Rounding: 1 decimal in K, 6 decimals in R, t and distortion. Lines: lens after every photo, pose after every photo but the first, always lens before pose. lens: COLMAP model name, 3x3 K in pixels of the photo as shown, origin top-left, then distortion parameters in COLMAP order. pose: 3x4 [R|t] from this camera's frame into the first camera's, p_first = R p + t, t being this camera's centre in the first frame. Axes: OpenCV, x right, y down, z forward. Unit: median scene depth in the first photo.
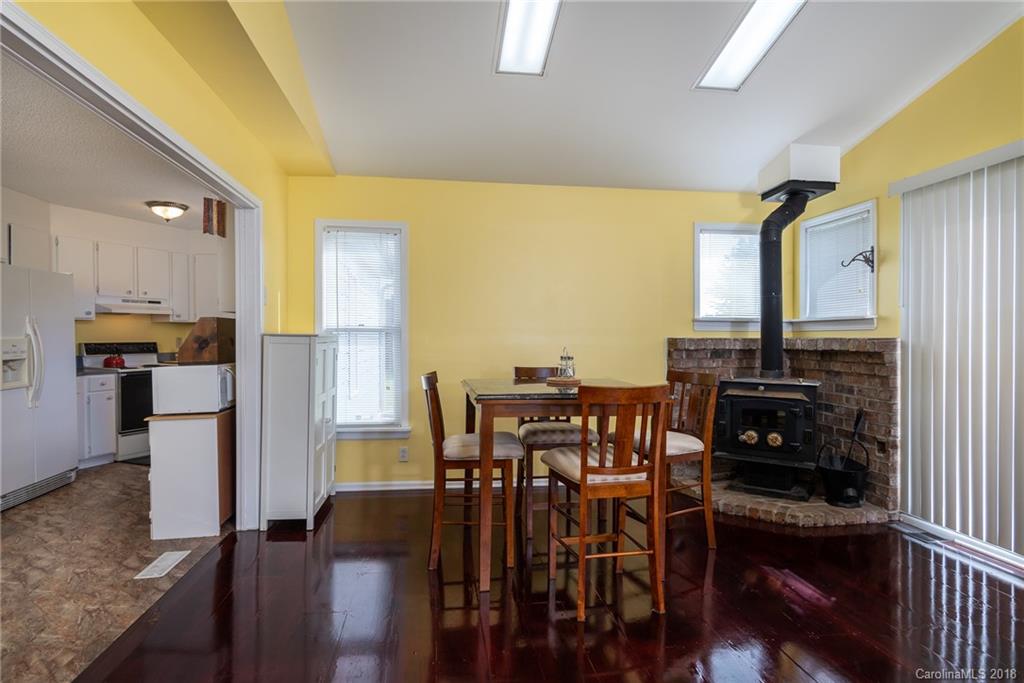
lens RADIAL K [[574.1, 0, 513.9], [0, 574.1, 342.8], [0, 0, 1]] dist [0.012753, -0.000181]
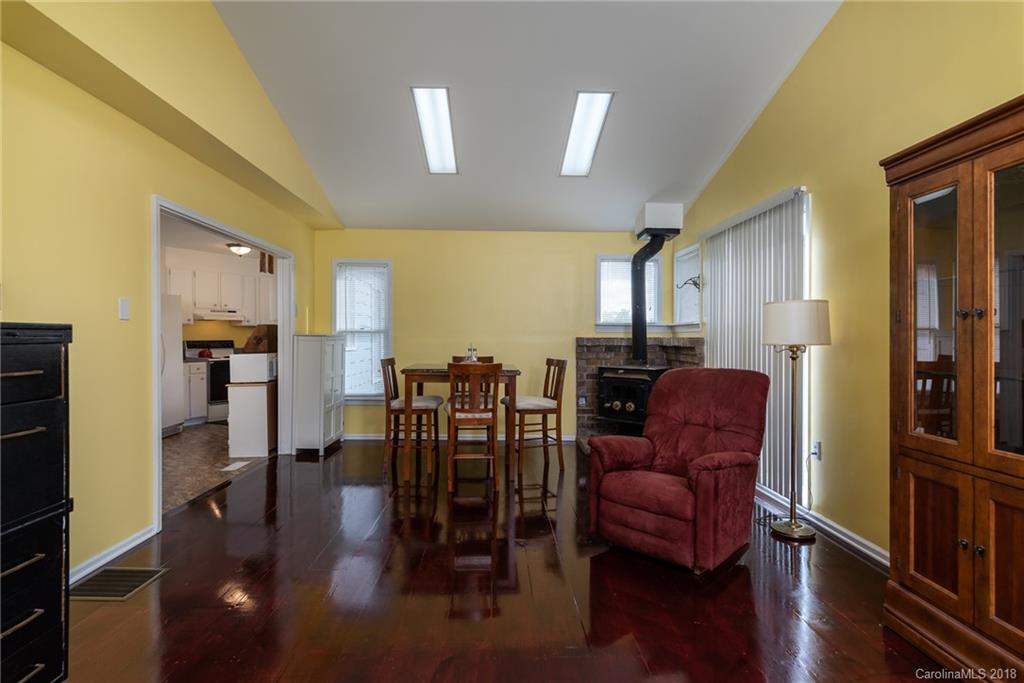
lens RADIAL K [[574.1, 0, 510.4], [0, 574.1, 341.5], [0, 0, 1]] dist [0.012753, -0.000181]
pose [[0.994123, 0.001582, -0.108244, 0.294402], [-0.001677, 0.999998, -0.000780, 0.003618], [0.108242, 0.000957, 0.994124, -0.464037]]
